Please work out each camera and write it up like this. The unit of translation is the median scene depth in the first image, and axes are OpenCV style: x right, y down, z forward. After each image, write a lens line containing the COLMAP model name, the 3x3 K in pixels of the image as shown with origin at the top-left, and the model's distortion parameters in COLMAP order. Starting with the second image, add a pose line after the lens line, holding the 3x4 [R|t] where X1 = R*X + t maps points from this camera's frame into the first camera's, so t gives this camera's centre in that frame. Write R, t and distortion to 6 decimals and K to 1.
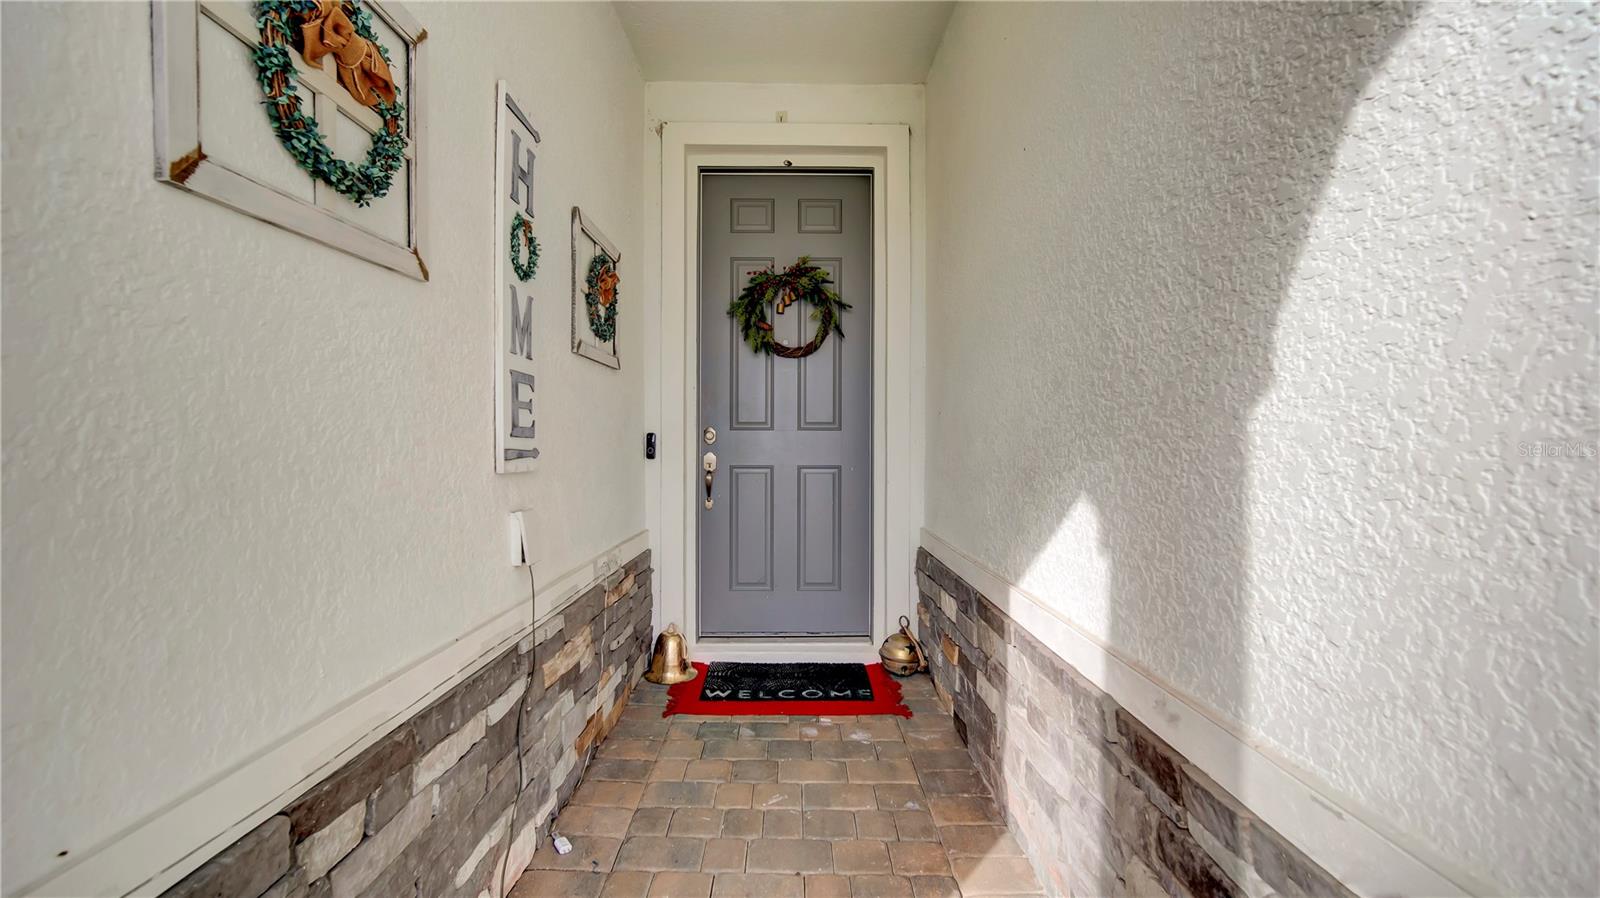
lens RADIAL K [[701.8, 0, 801.7], [0, 701.8, 450.0], [0, 0, 1]] dist [-0.000495, -0.000123]
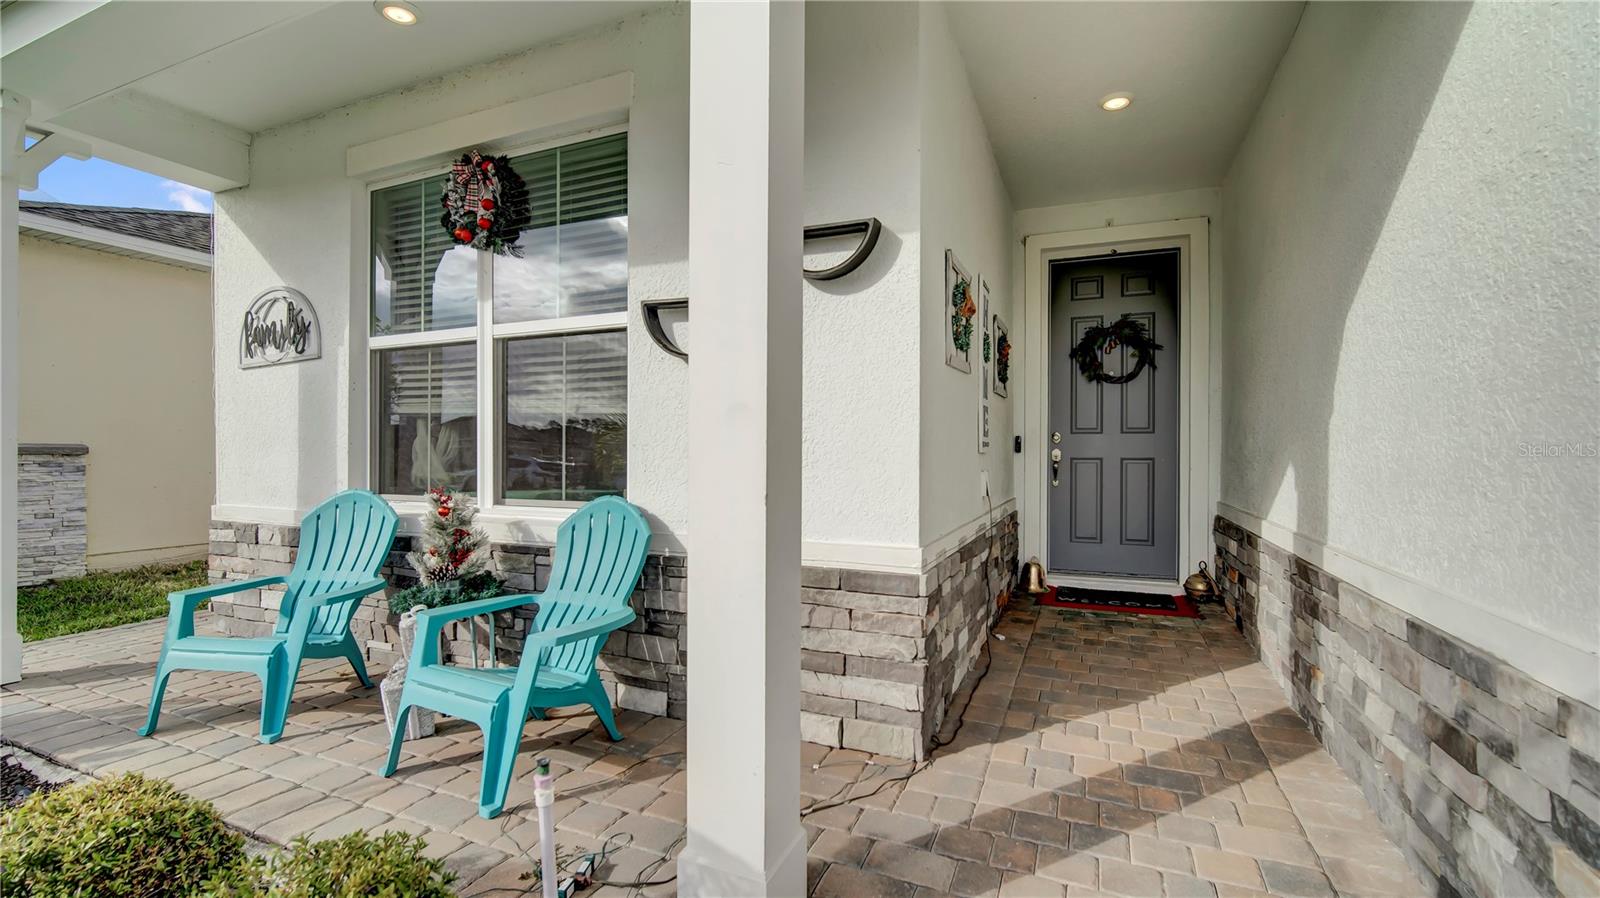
lens RADIAL K [[701.8, 0, 798.3], [0, 701.8, 454.4], [0, 0, 1]] dist [-0.000495, -0.000123]
pose [[0.914890, 0.001531, -0.403701, -0.031588], [-0.003688, 0.999983, -0.004566, 0.025731], [0.403687, 0.005666, 0.914880, -0.629960]]
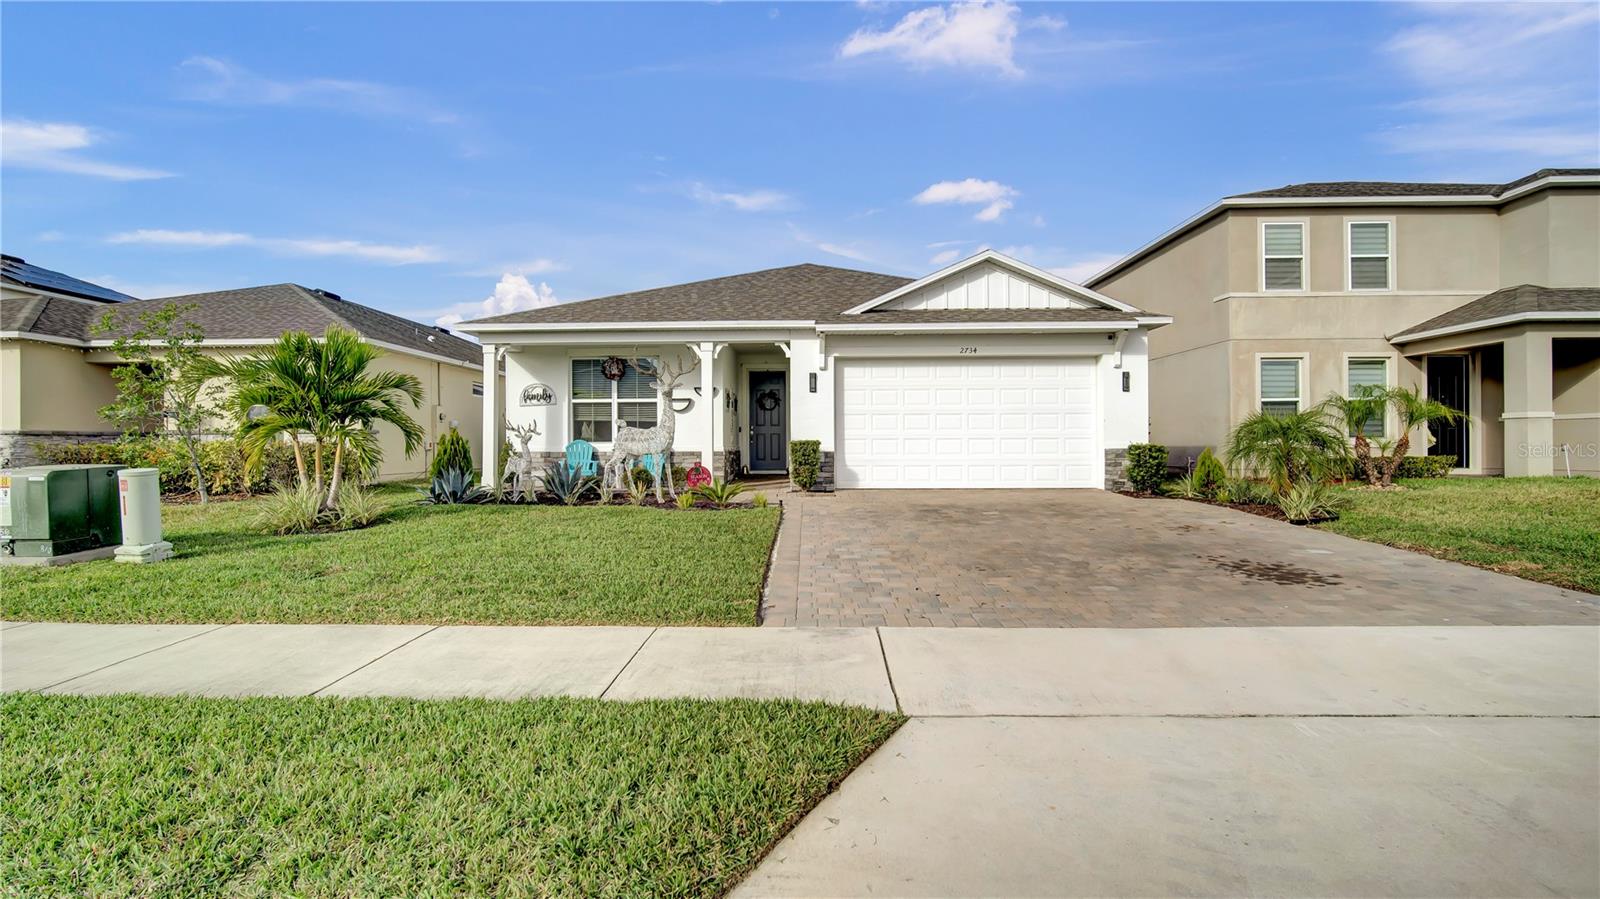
lens RADIAL K [[701.8, 0, 800.2], [0, 701.8, 443.3], [0, 0, 1]] dist [-0.000495, -0.000123]
pose [[0.999789, -0.005466, -0.019808, 0.302299], [0.005355, 0.999970, -0.005634, 0.123027], [0.019838, 0.005527, 0.999788, -3.911221]]
